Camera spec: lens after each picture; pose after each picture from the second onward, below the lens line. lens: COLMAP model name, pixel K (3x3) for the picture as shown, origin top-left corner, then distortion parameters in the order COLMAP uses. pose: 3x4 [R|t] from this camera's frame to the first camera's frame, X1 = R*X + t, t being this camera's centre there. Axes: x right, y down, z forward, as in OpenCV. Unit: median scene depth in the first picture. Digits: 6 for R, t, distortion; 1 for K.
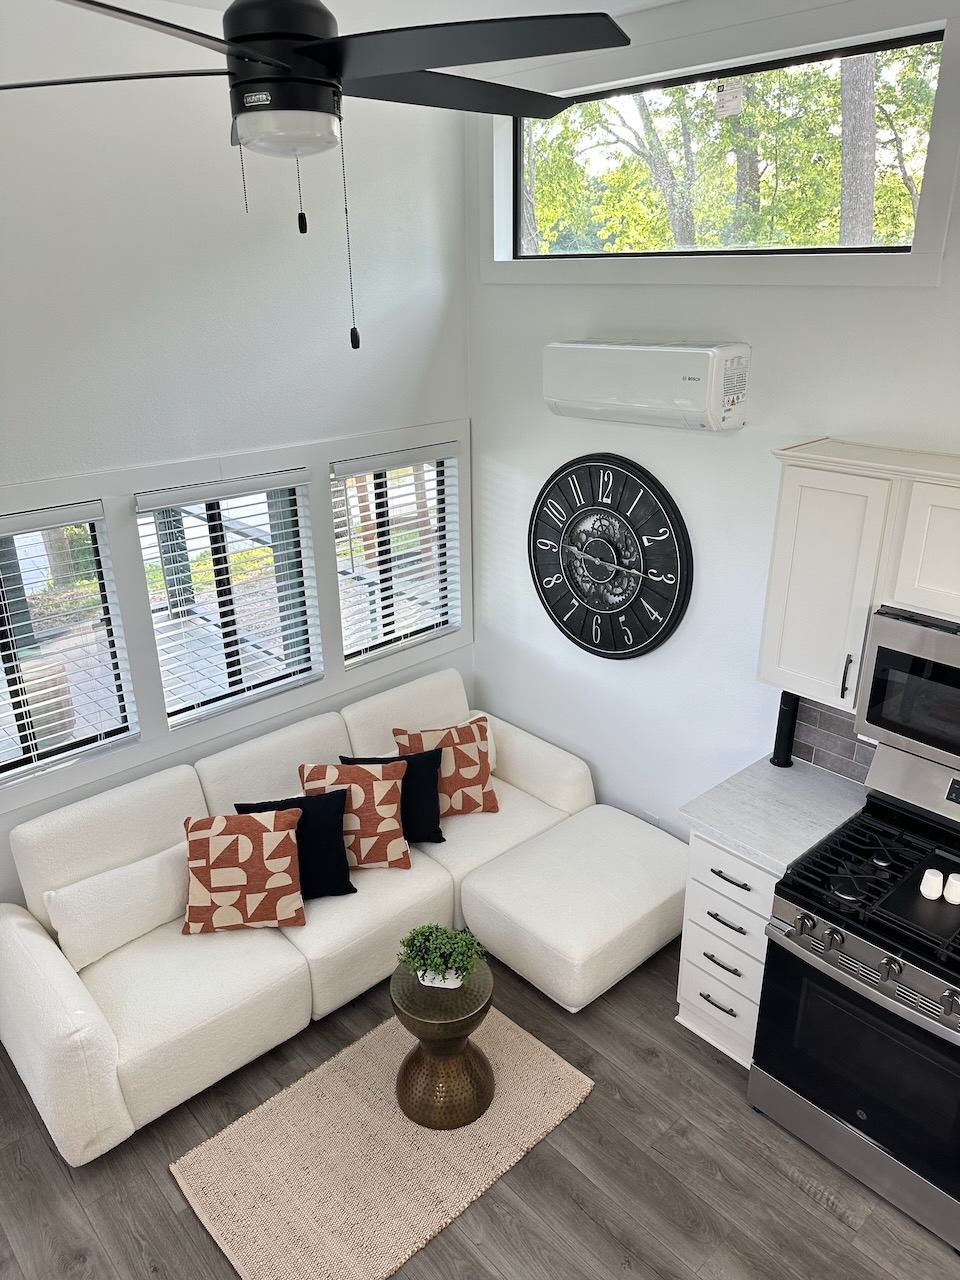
lens RADIAL K [[900.4, 0, 477.1], [0, 900.4, 647.3], [0, 0, 1]] dist [0.050144, -0.053494]
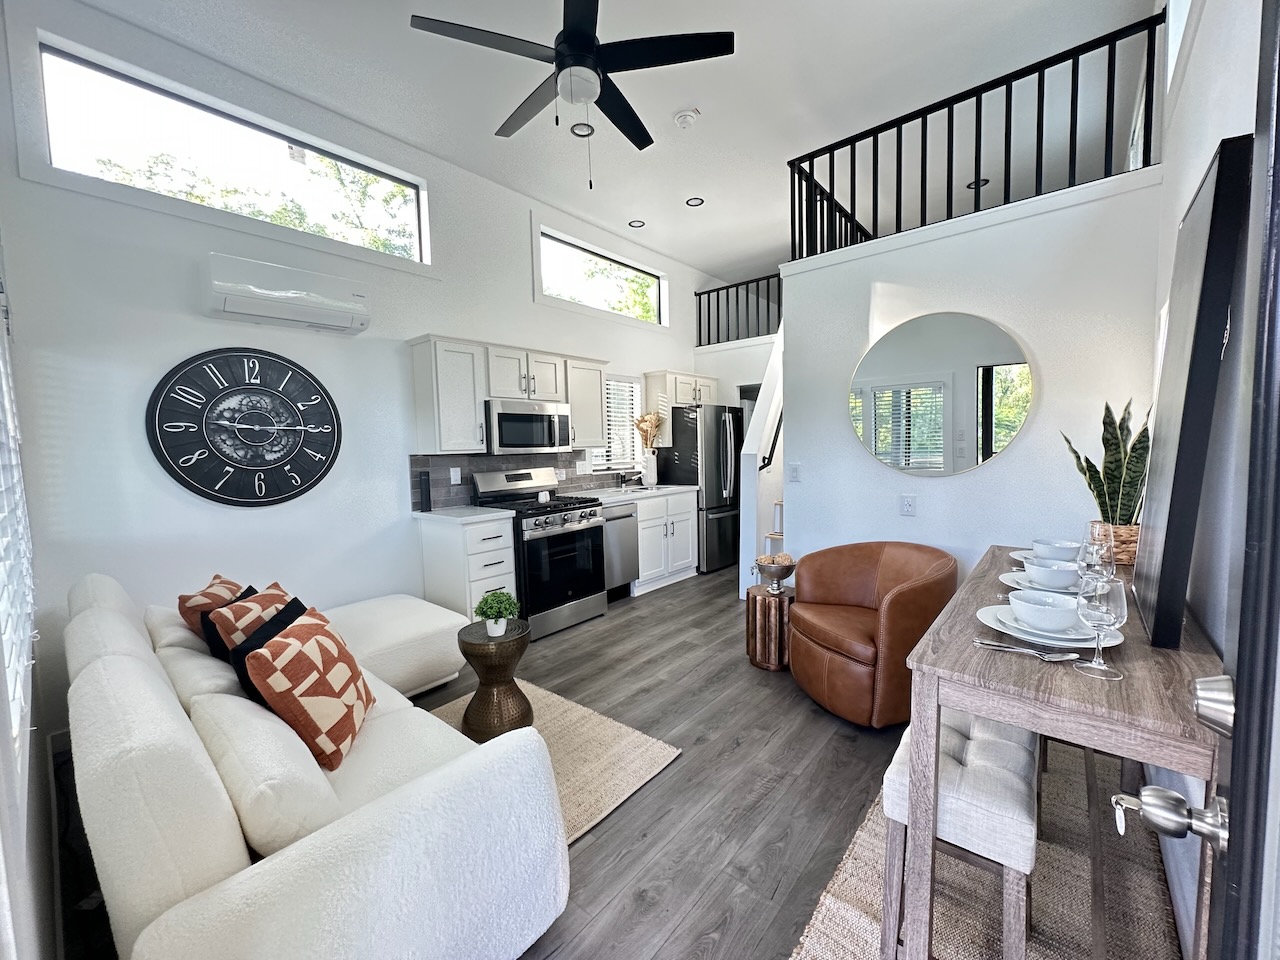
lens RADIAL K [[511.1, 0, 640.5], [0, 511.1, 479.9], [0, 0, 1]] dist [-0.002169, -0.000027]
pose [[-0.124297, -0.052811, 0.990839, -0.799008], [0.403868, 0.909430, 0.099136, 0.148616], [-0.906334, 0.412490, -0.091711, 0.697584]]
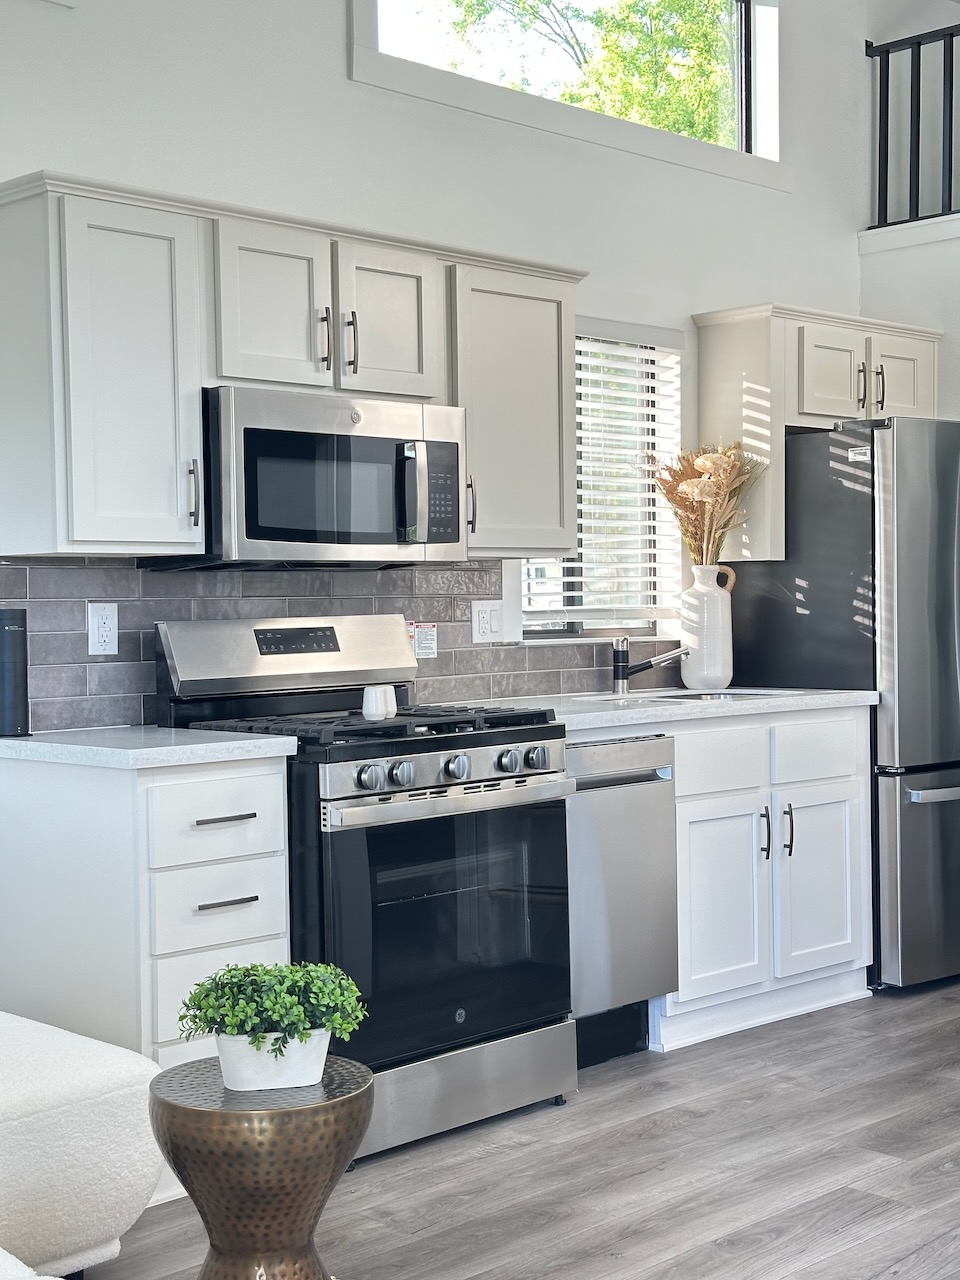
lens RADIAL K [[1779.4, 0, 480.0], [0, 1779.4, 640.0], [0, 0, 1]] dist [0.142006, -0.115952]
pose [[-0.040625, -0.009549, 0.999129, -0.881460], [0.395120, 0.918294, 0.024843, 0.167408], [-0.917731, 0.395785, -0.033532, 0.767807]]
